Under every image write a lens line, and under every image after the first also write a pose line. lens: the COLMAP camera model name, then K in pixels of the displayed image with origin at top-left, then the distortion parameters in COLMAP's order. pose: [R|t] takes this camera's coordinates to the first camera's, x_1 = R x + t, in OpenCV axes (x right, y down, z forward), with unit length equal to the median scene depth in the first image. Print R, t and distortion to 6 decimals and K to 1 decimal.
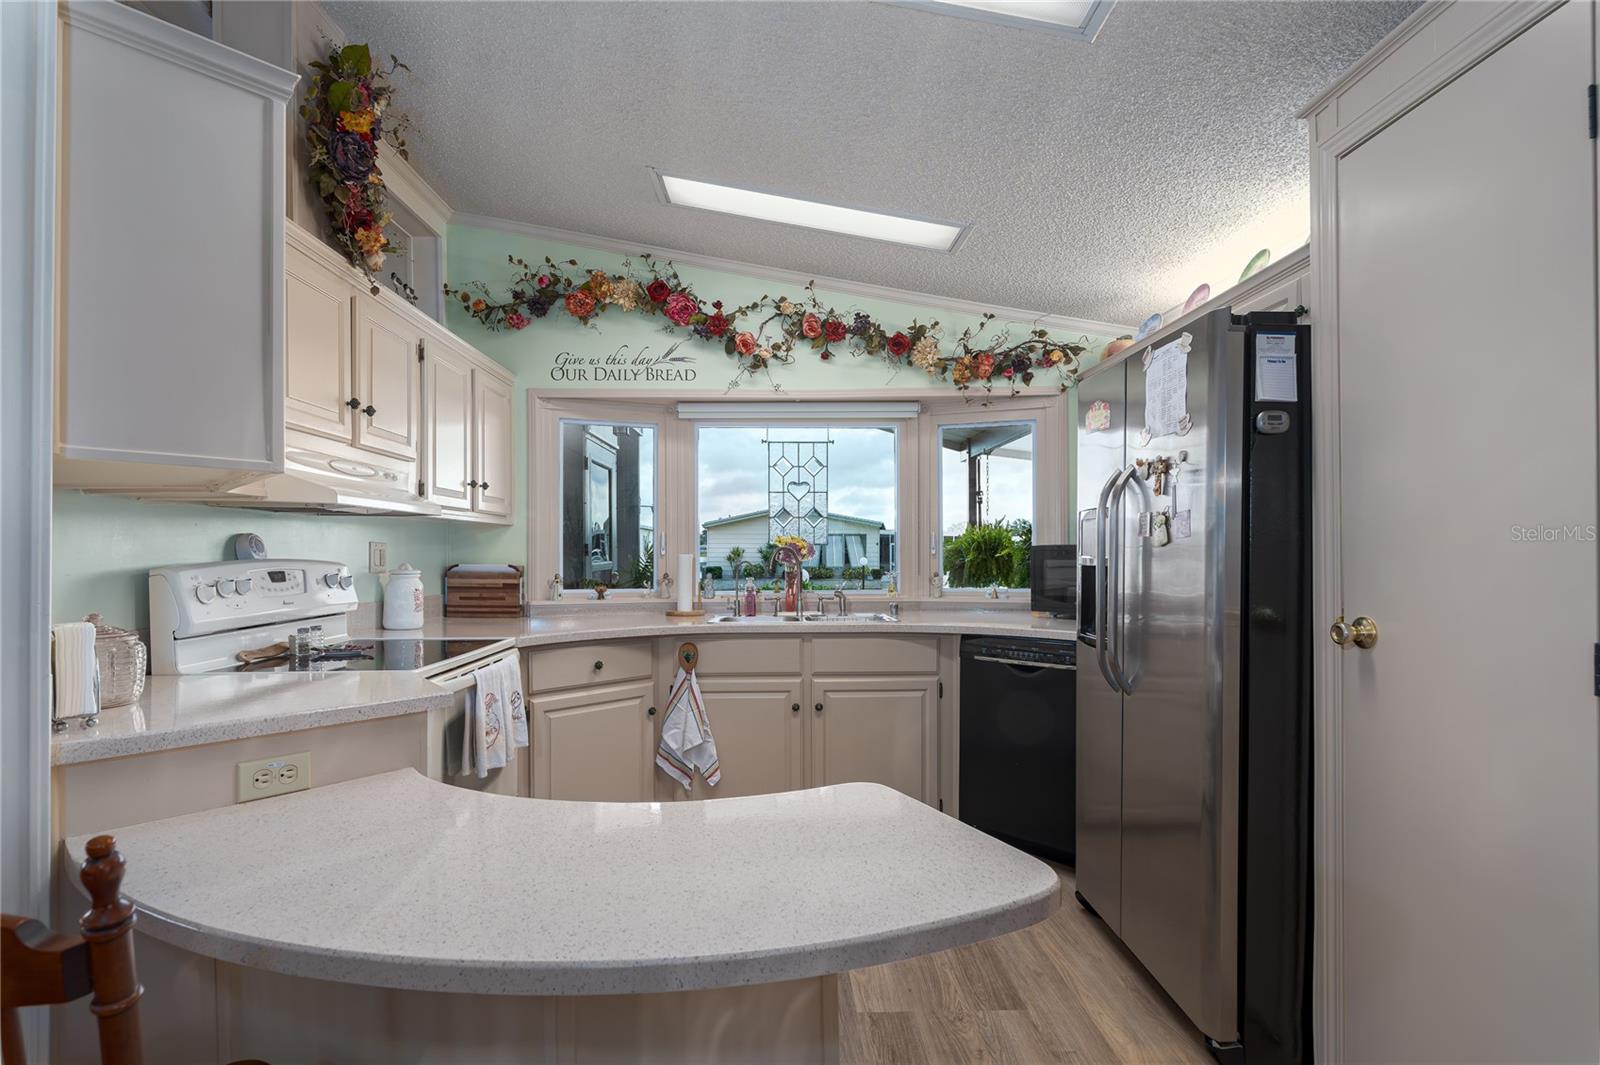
lens RADIAL K [[755.8, 0, 793.2], [0, 755.8, 555.2], [0, 0, 1]] dist [-0.008857, 0.002512]
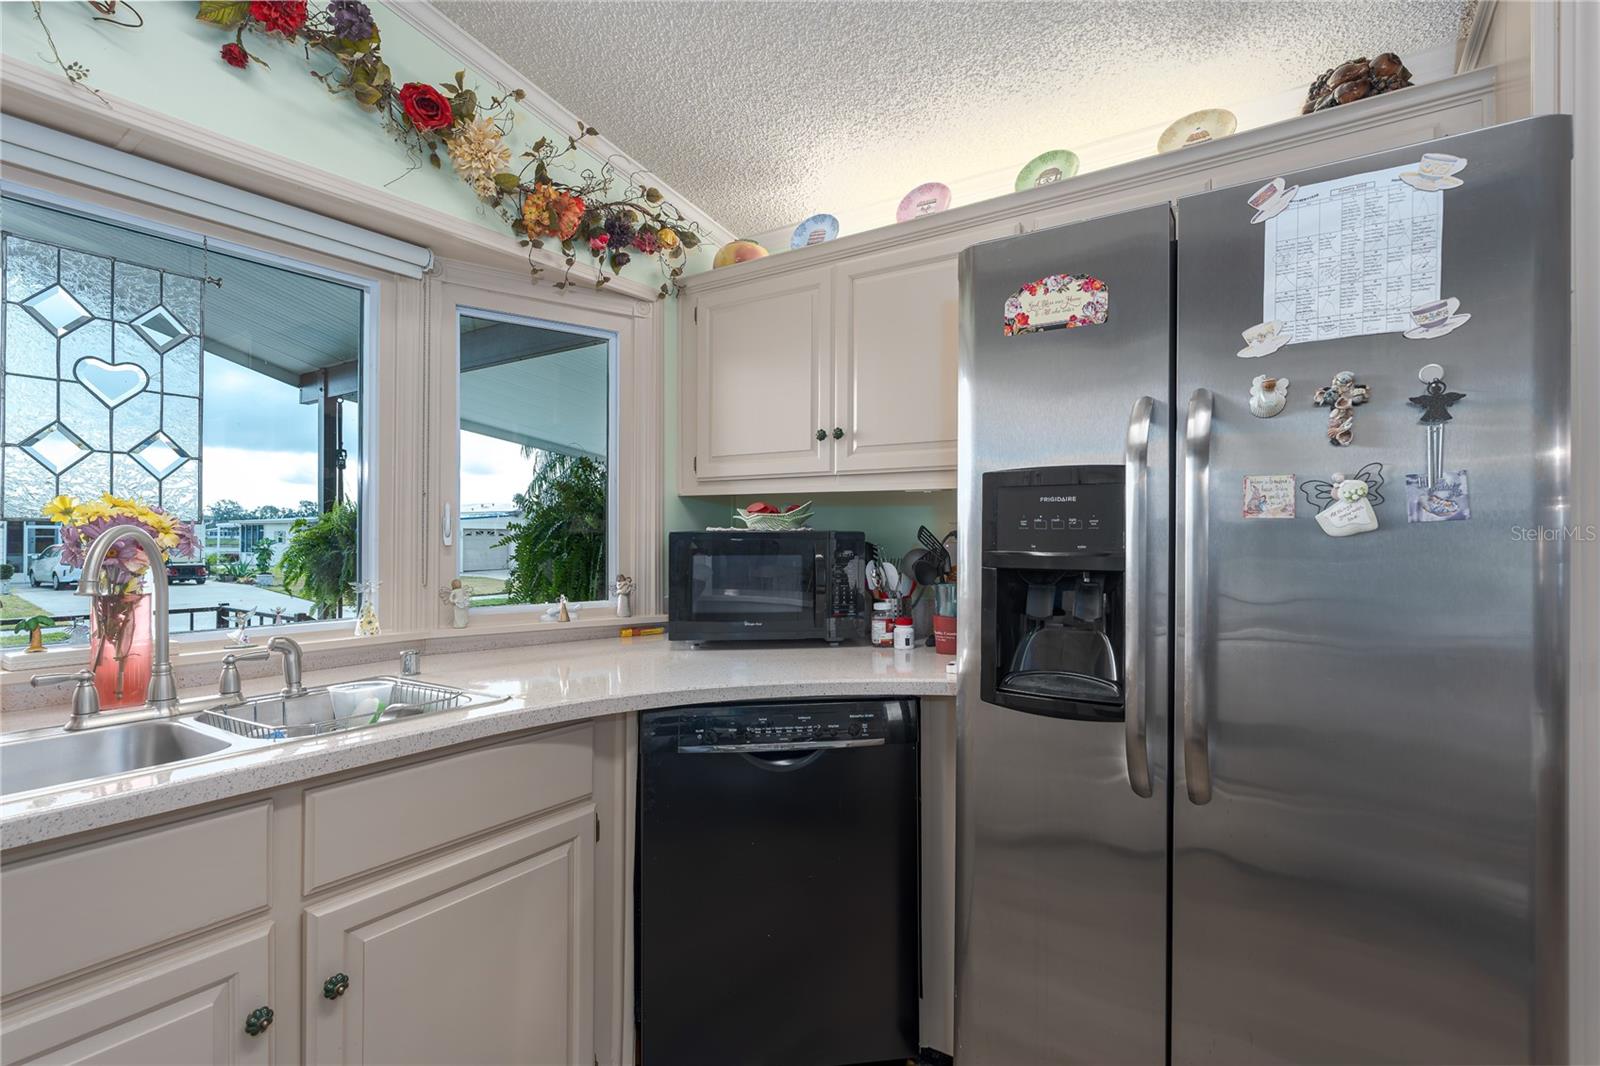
lens RADIAL K [[755.8, 0, 794.2], [0, 755.8, 536.1], [0, 0, 1]] dist [-0.008857, 0.002512]
pose [[0.581436, 0.006967, 0.813563, -0.110411], [-0.008510, 0.999961, -0.002481, -0.009038], [-0.813548, -0.005481, 0.581472, 0.531110]]
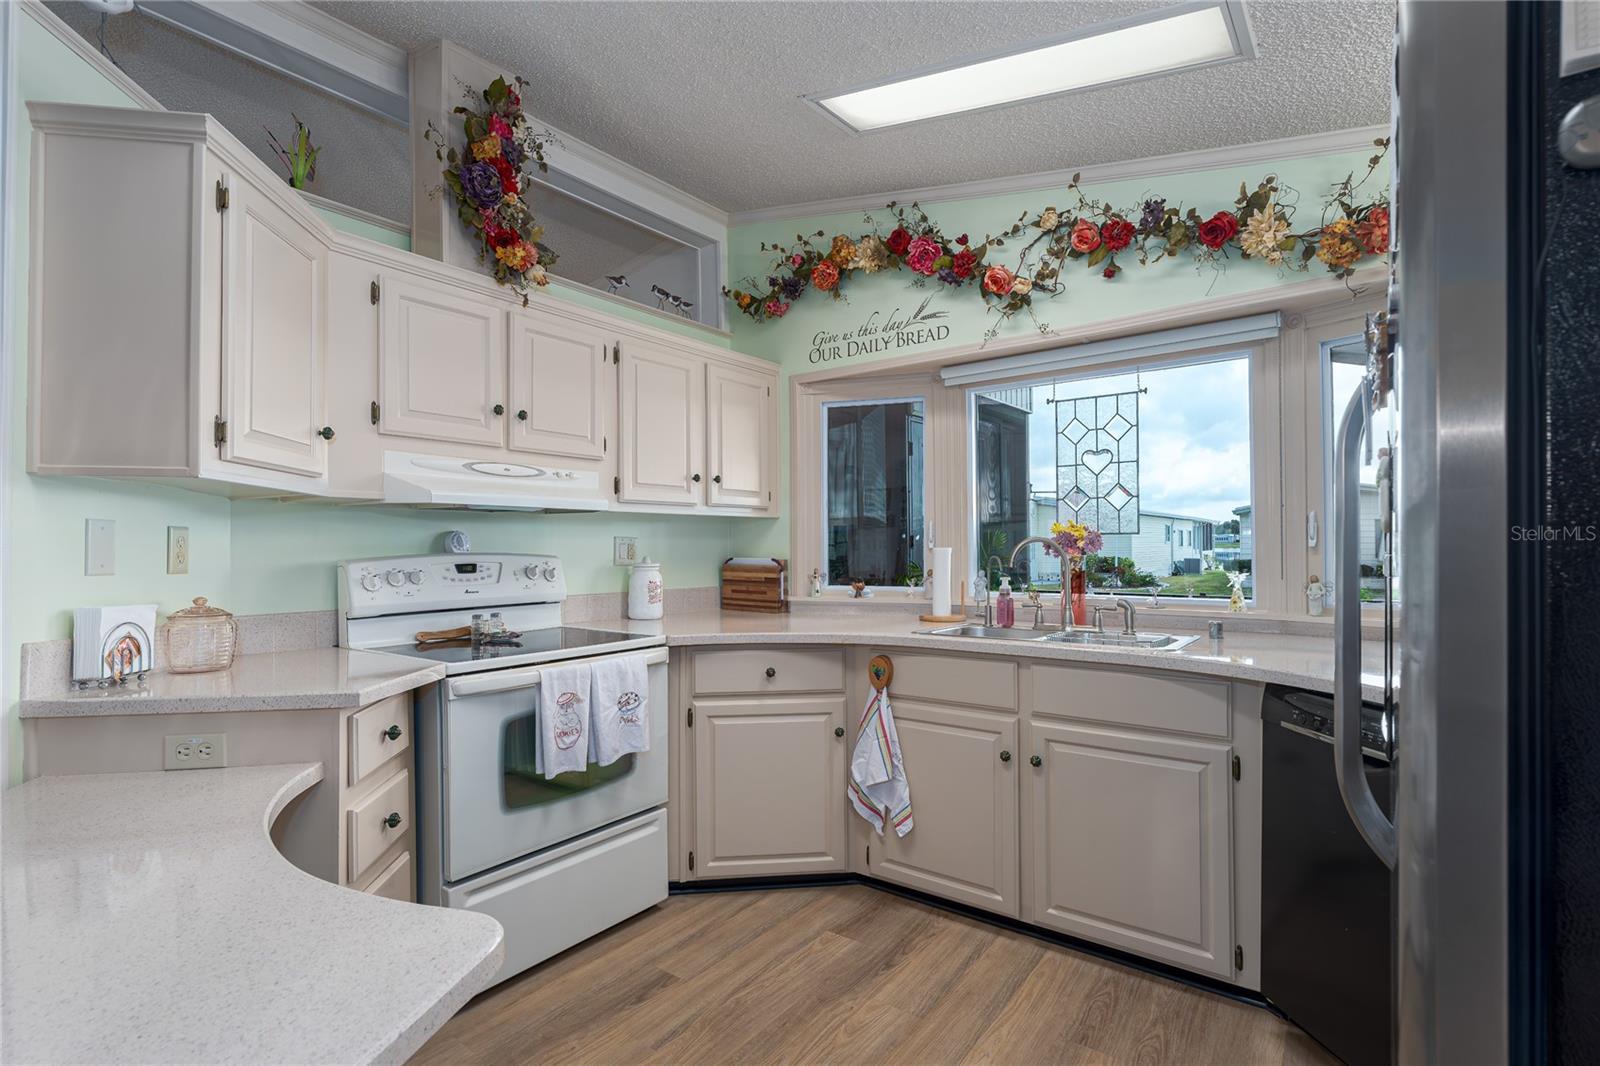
lens RADIAL K [[755.8, 0, 792.9], [0, 755.8, 539.1], [0, 0, 1]] dist [-0.008857, 0.002512]
pose [[0.782785, -0.007952, -0.622242, 0.256401], [0.001664, 0.999942, -0.010686, -0.001810], [0.622290, 0.007330, 0.782752, 0.252443]]
